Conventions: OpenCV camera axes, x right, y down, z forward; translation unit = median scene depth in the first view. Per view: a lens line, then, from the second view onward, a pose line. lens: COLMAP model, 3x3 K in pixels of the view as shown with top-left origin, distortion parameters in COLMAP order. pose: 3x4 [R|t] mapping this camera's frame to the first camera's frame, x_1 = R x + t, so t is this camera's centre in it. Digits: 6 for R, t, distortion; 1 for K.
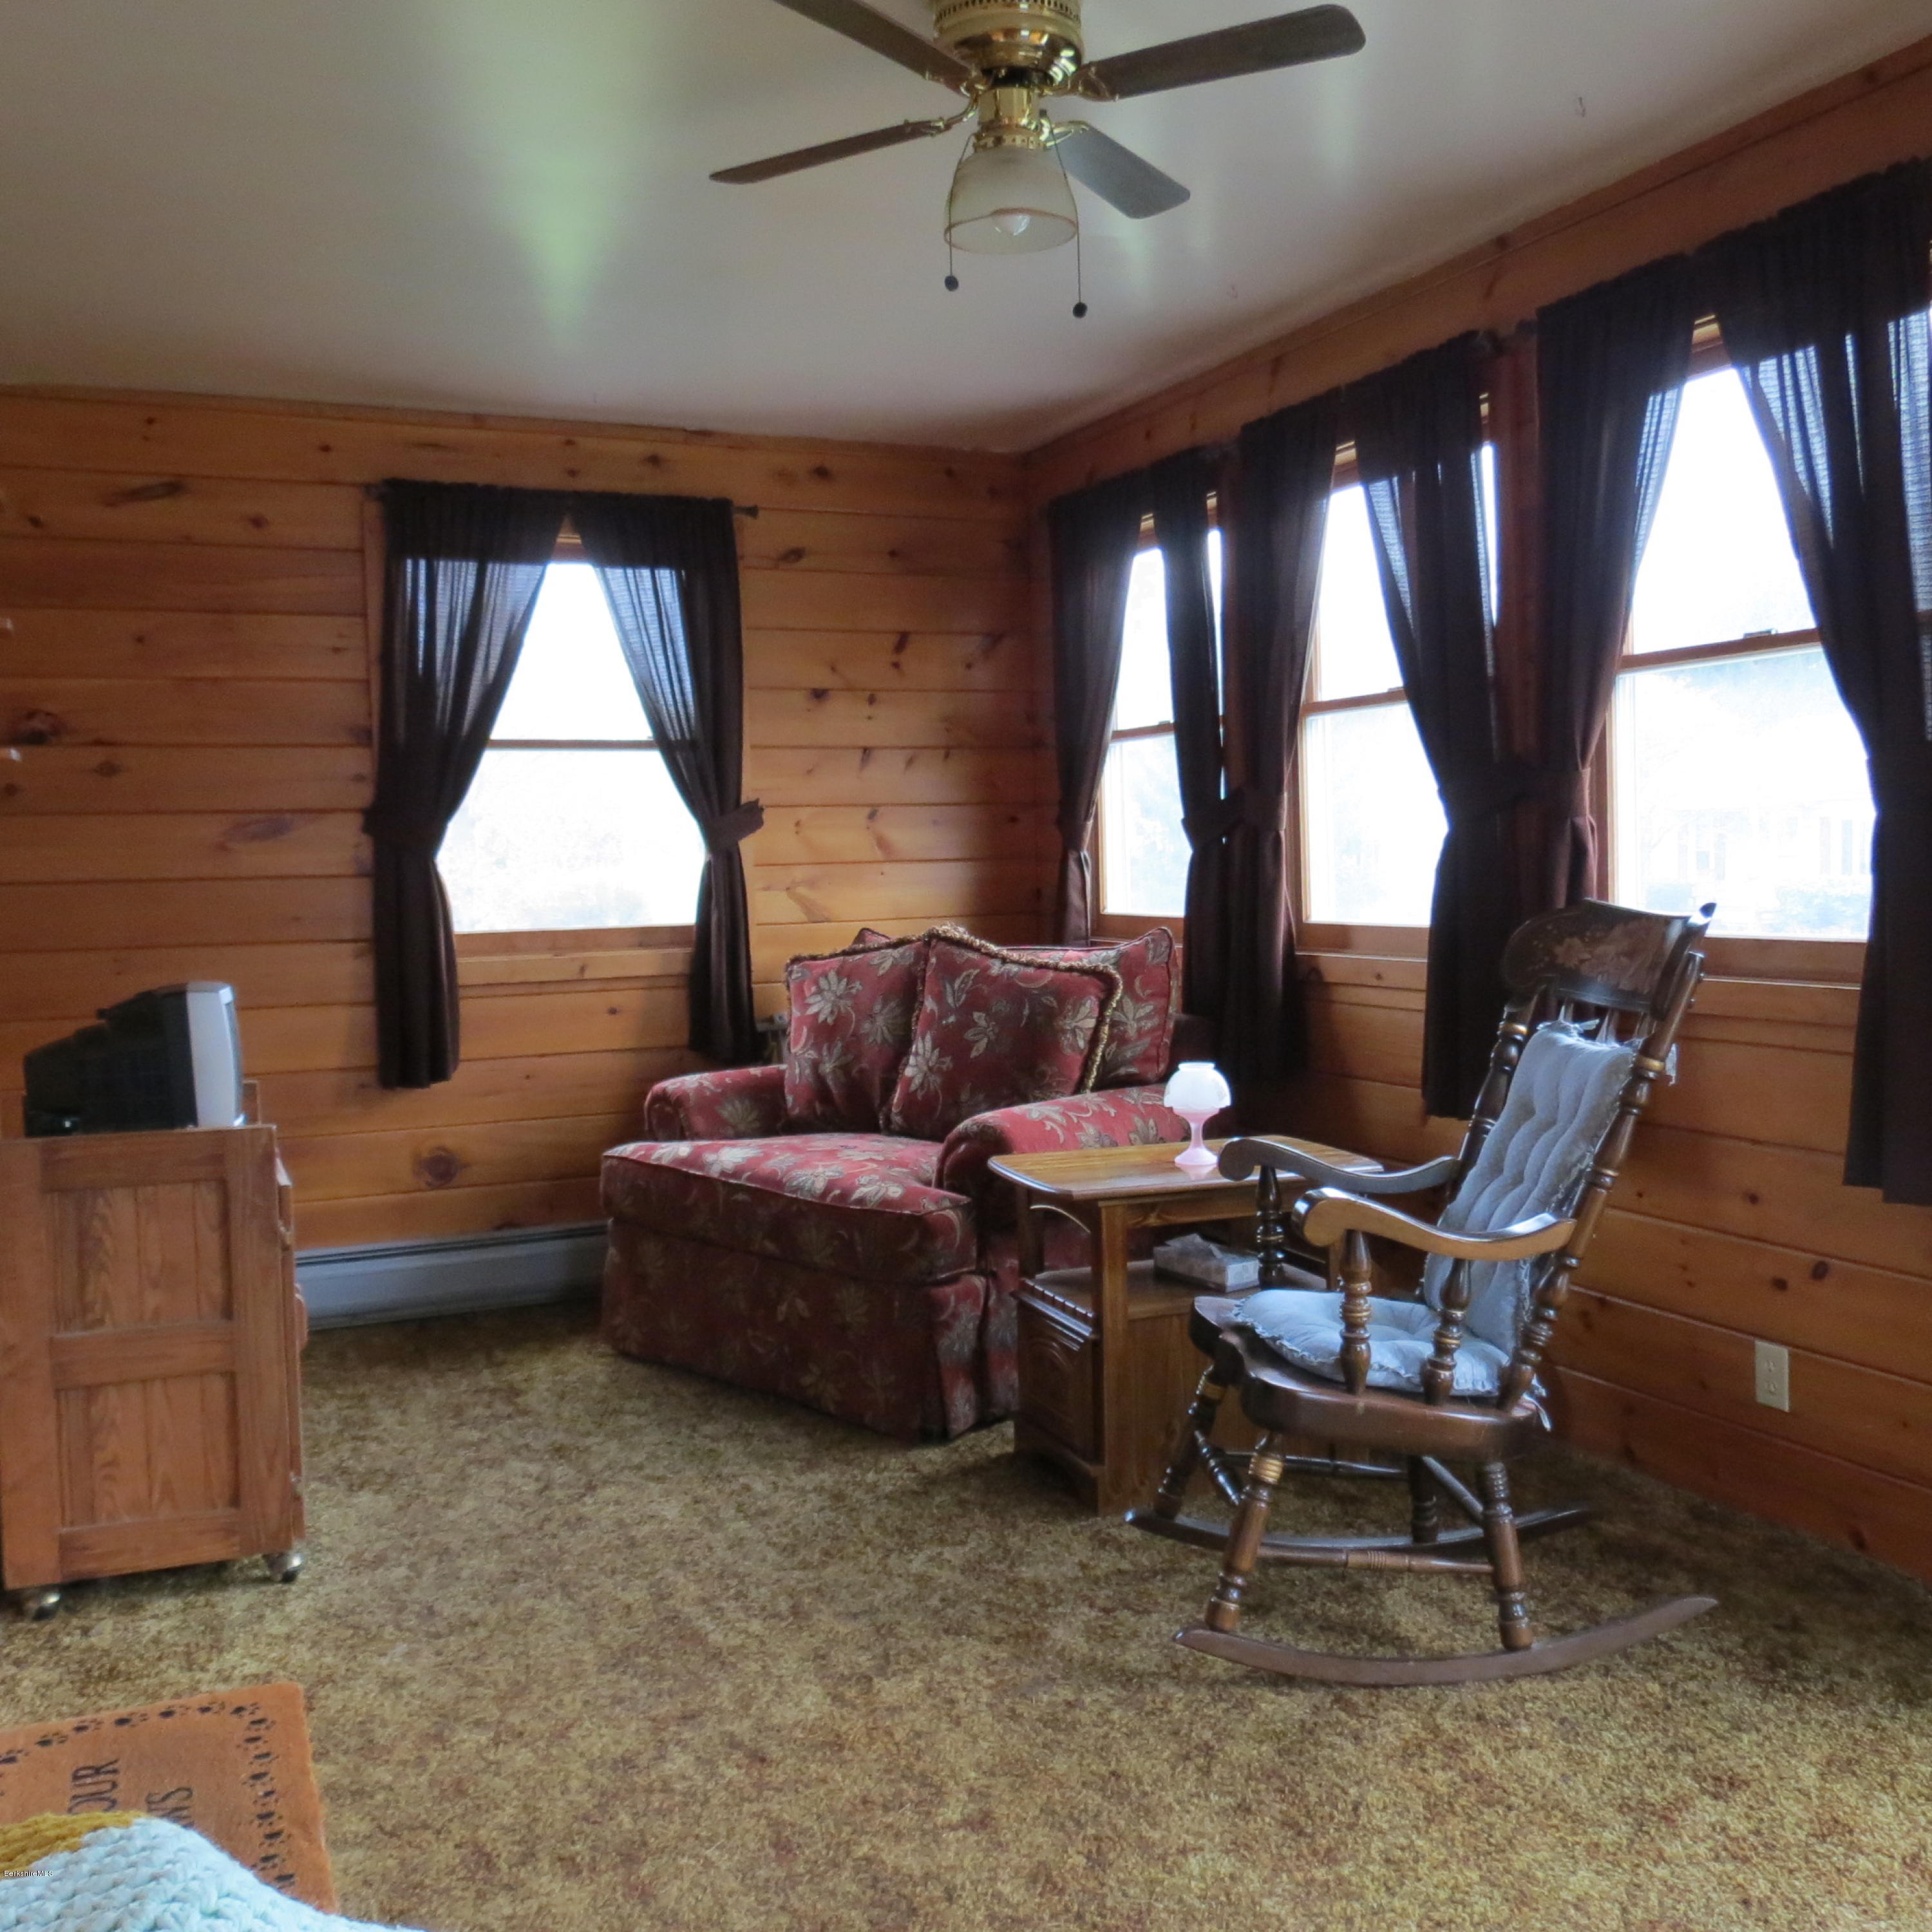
lens RADIAL K [[1826.7, 0, 962.8], [0, 1826.7, 965.4], [0, 0, 1]] dist [-0.040885, 0.017322]
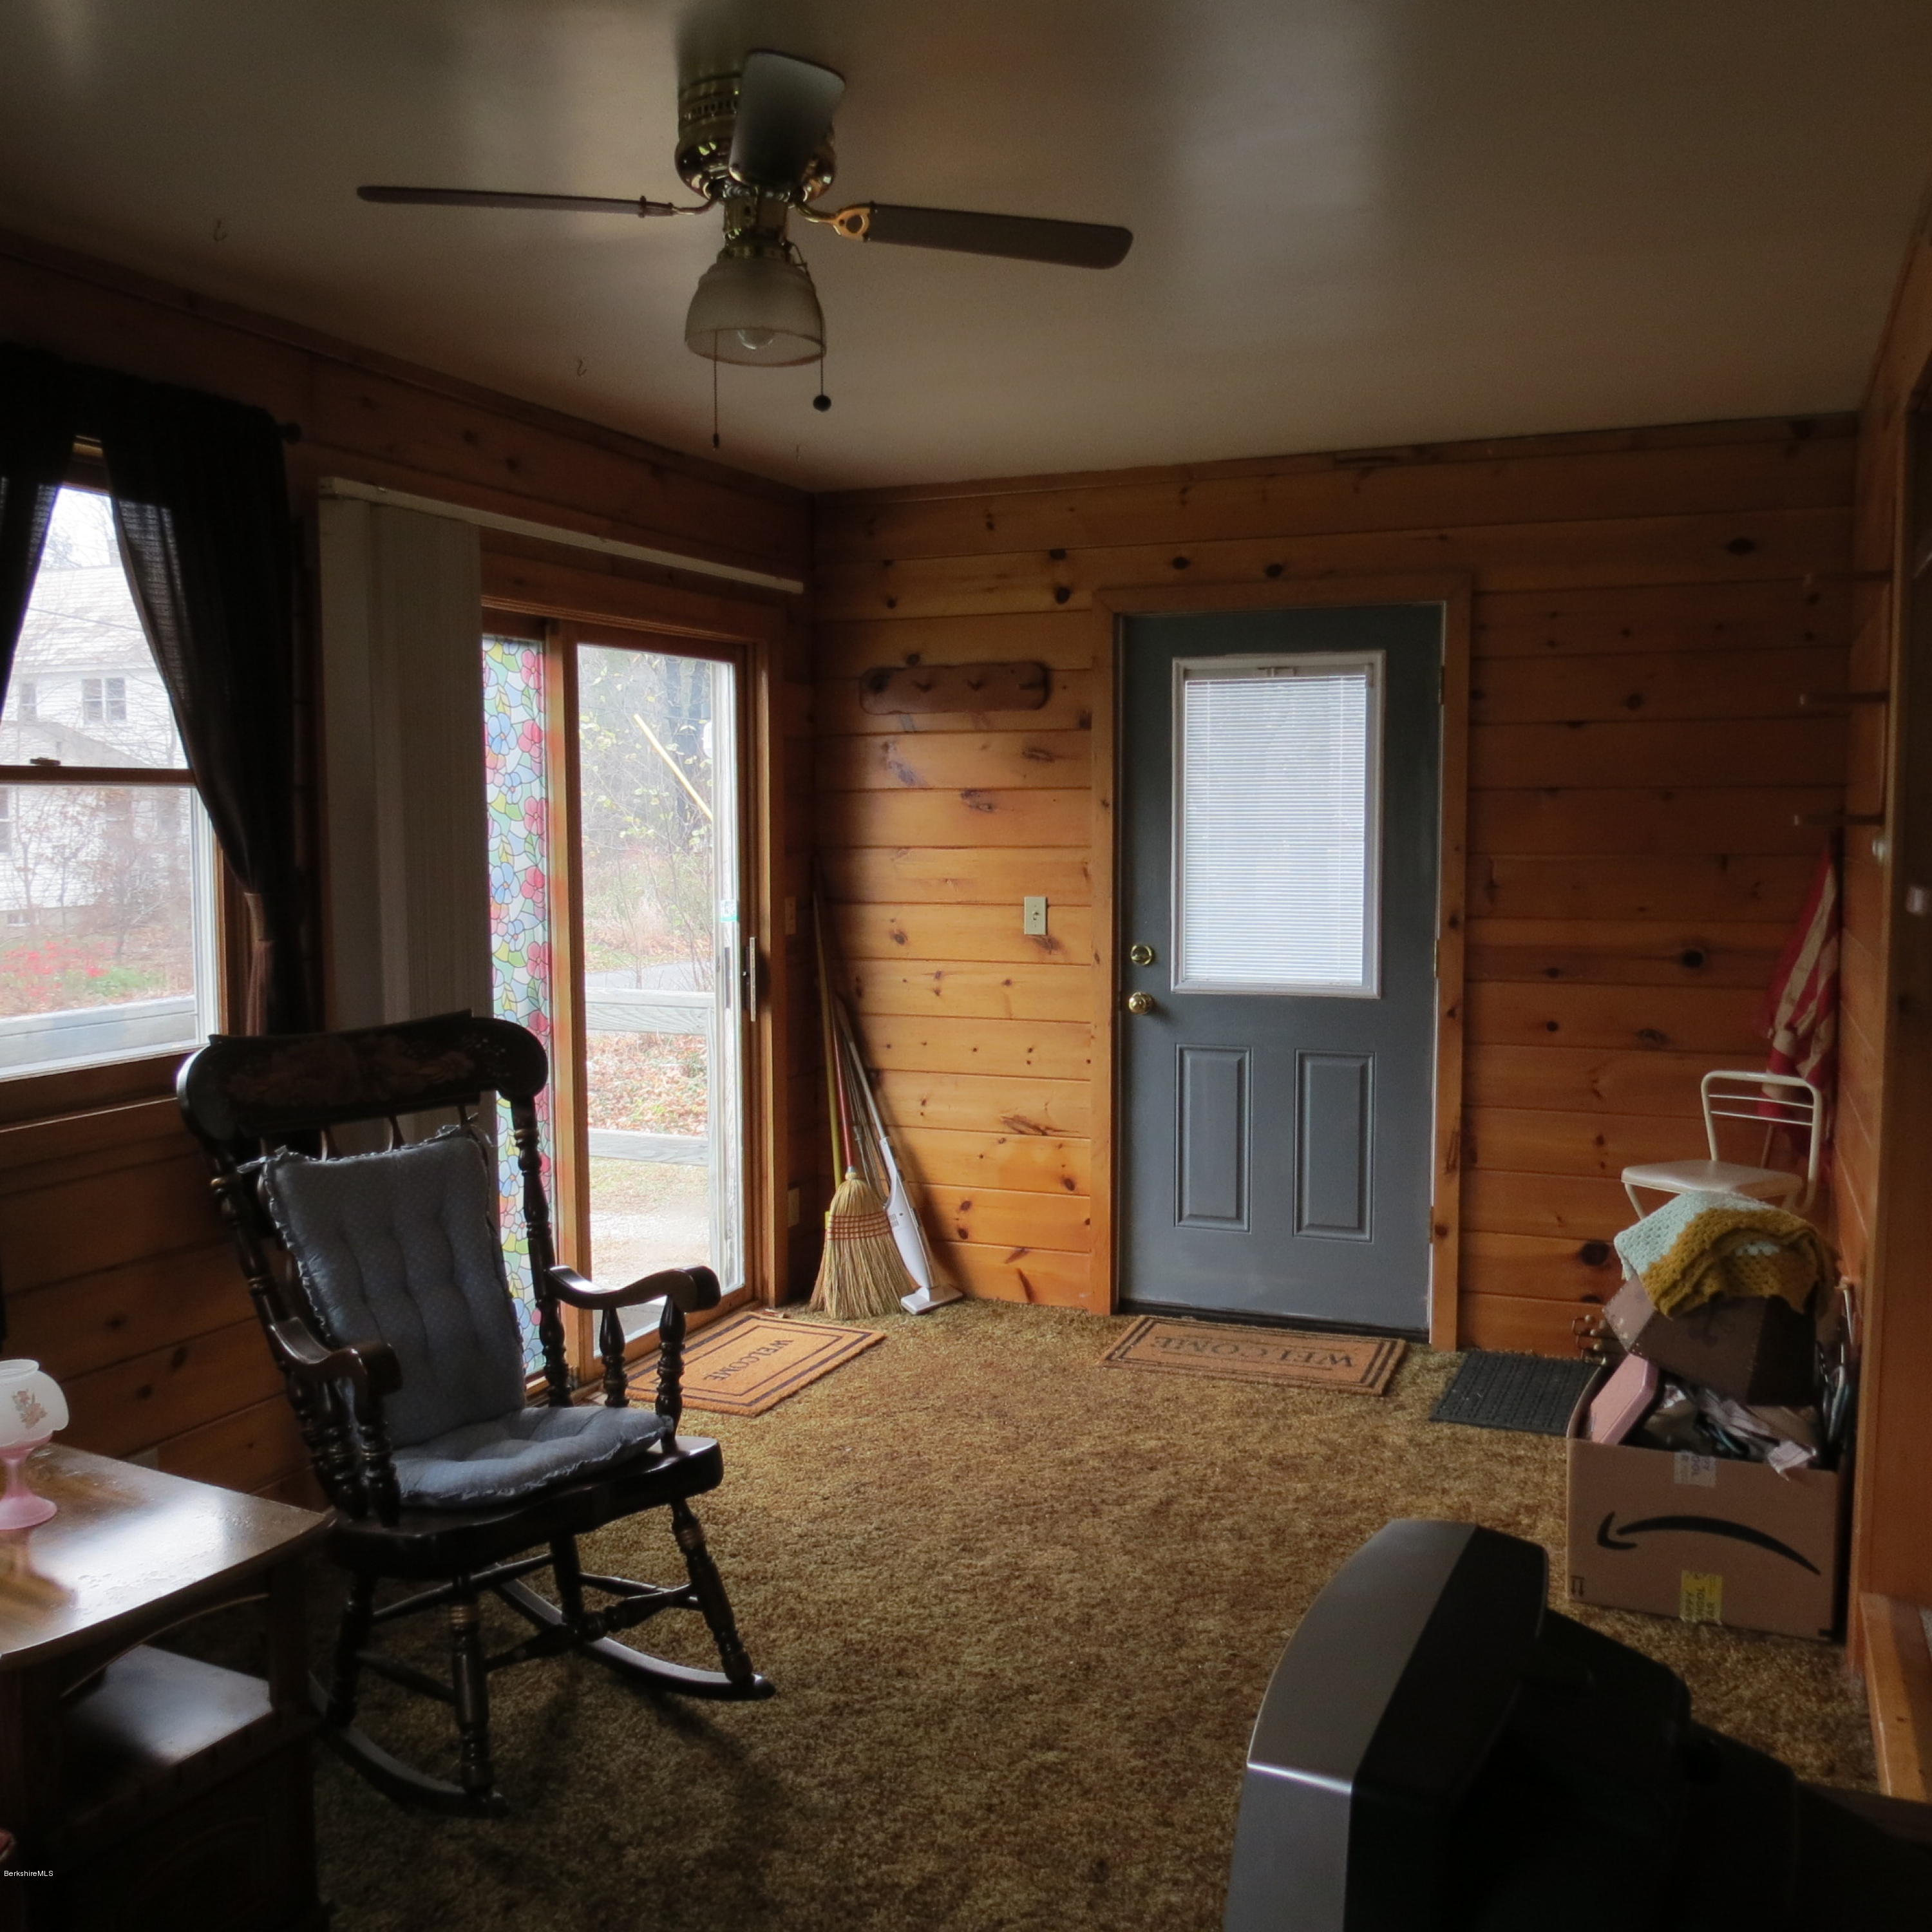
lens RADIAL K [[1826.7, 0, 962.8], [0, 1826.7, 965.4], [0, 0, 1]] dist [-0.040885, 0.017322]
pose [[-0.675150, -0.037578, 0.736722, -0.434353], [0.062541, 0.992190, 0.107922, -0.102271], [-0.735024, 0.118939, -0.667527, 0.917795]]
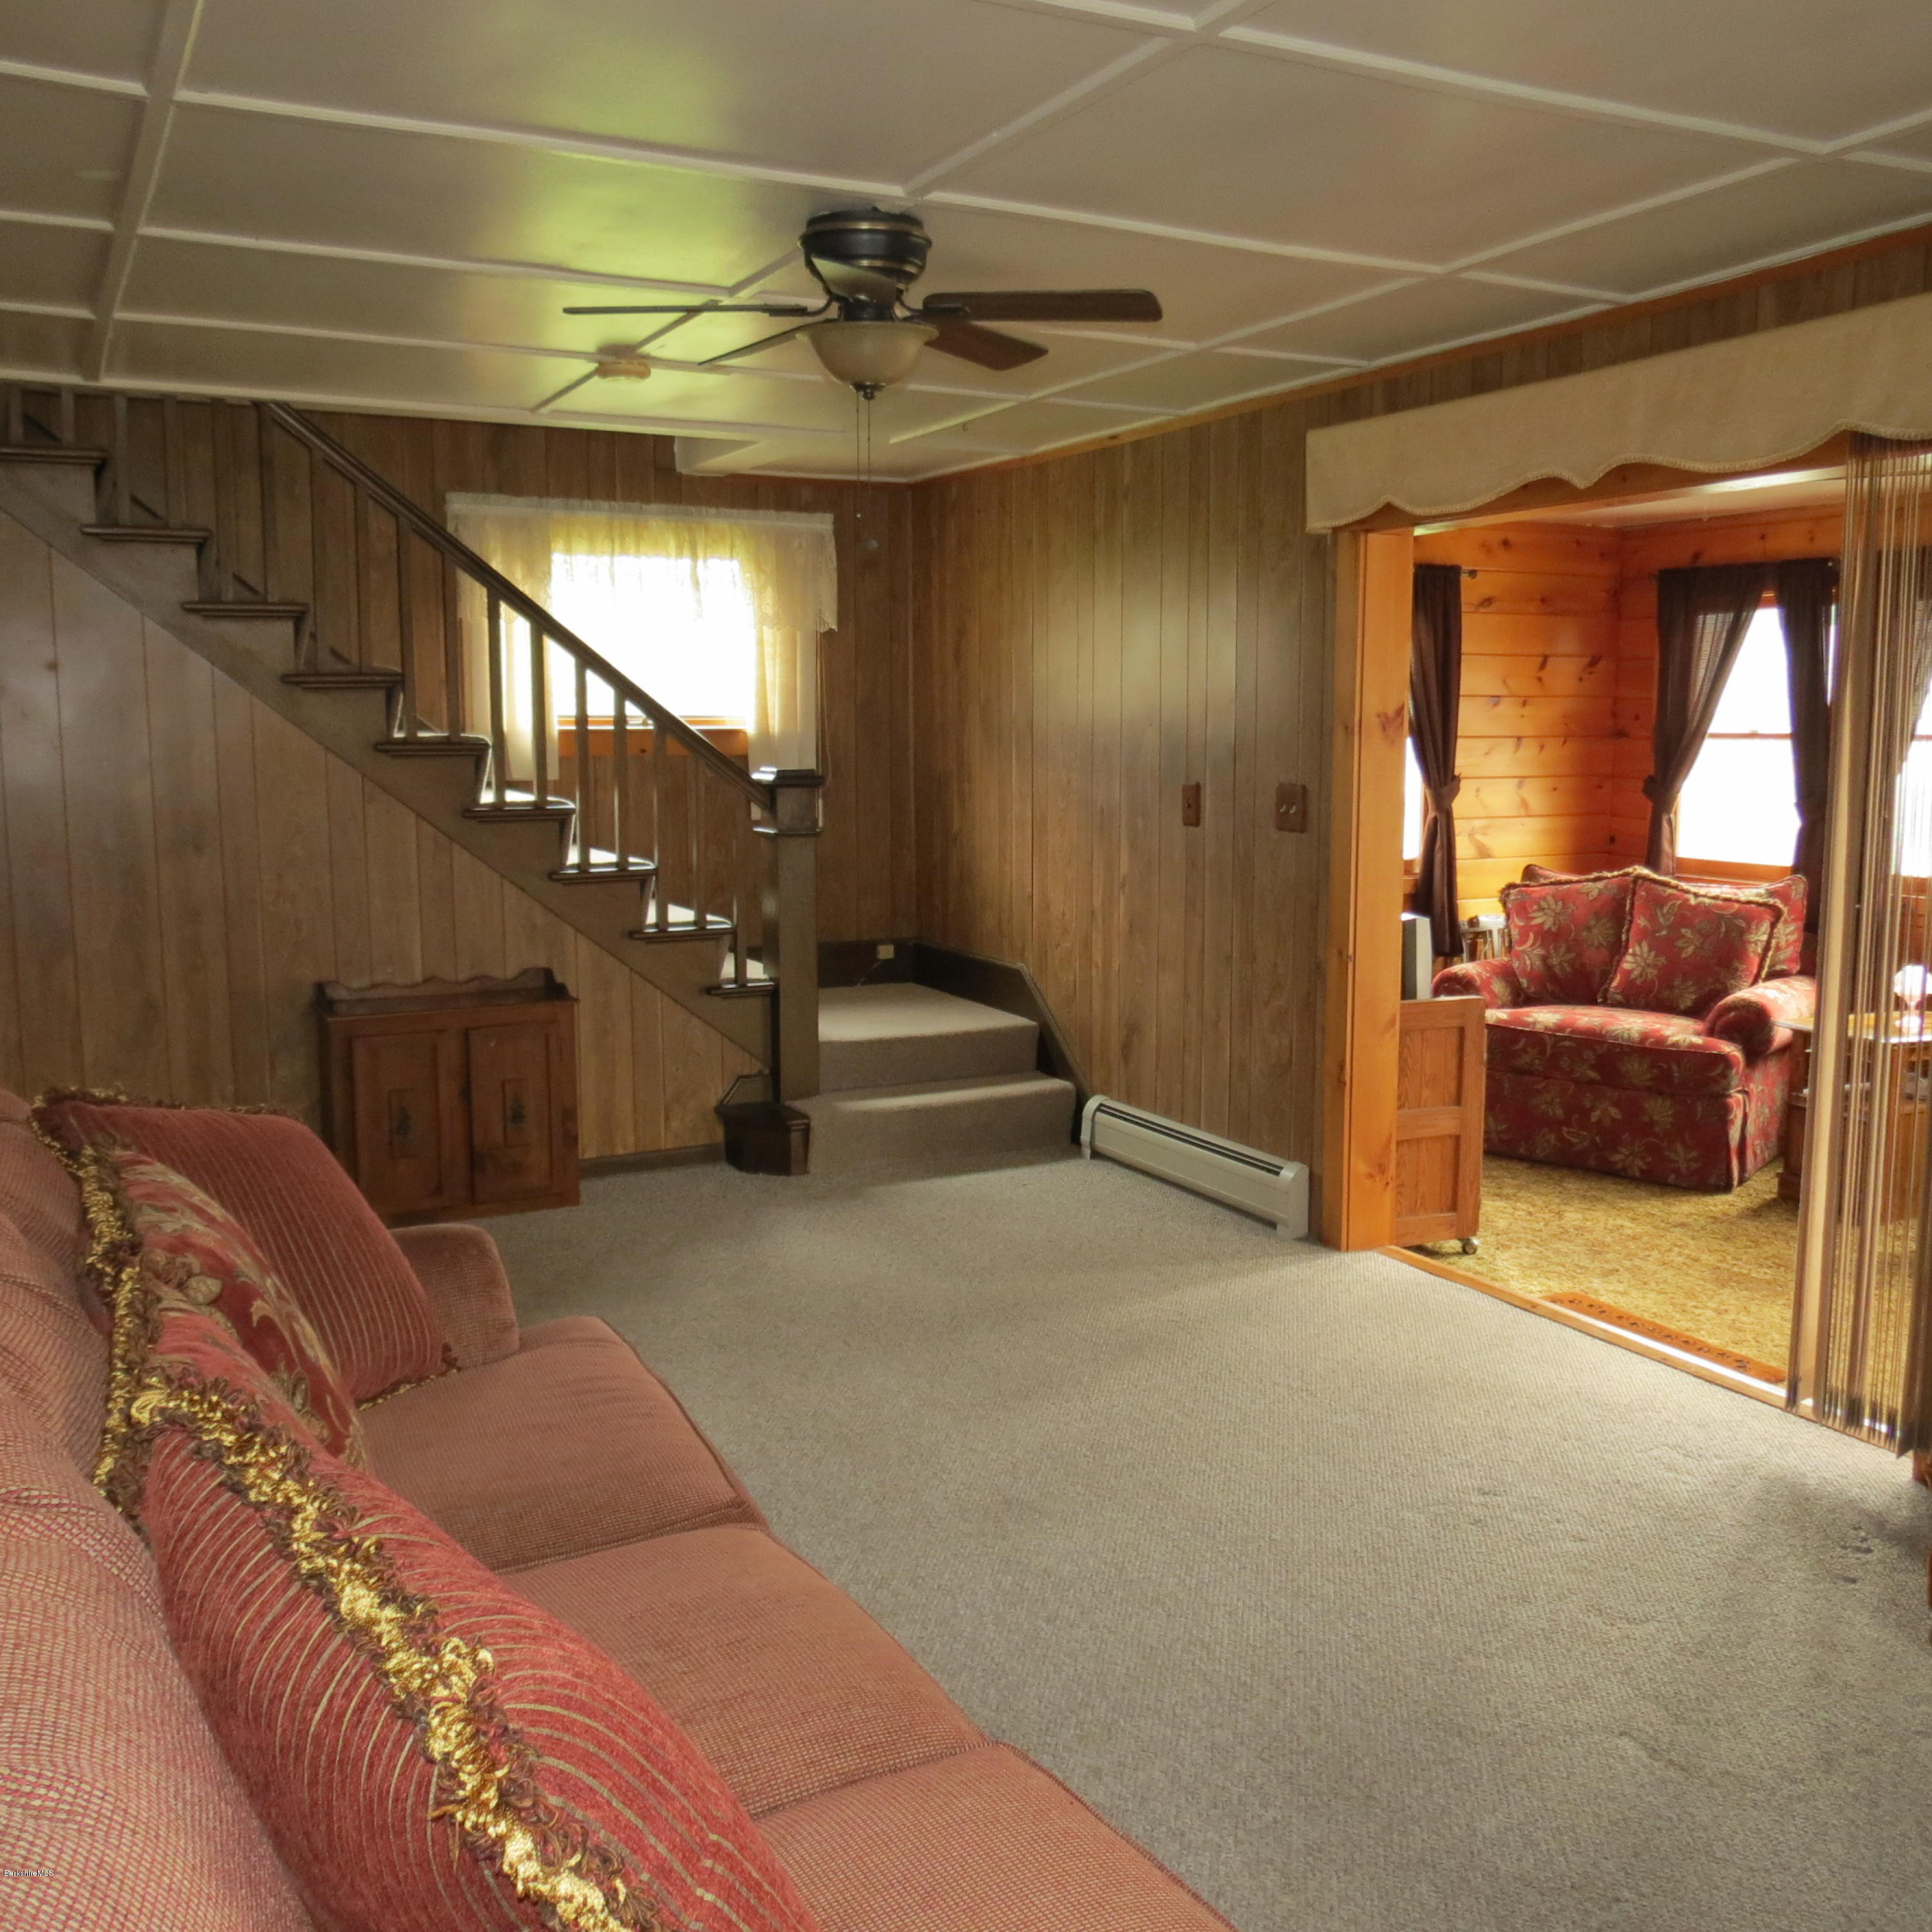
lens RADIAL K [[1826.7, 0, 962.8], [0, 1826.7, 965.4], [0, 0, 1]] dist [-0.040885, 0.017322]
pose [[0.999150, 0.017863, 0.037164, -0.647570], [-0.020517, 0.997172, 0.072299, -0.041147], [-0.035768, -0.073000, 0.996690, -0.506842]]
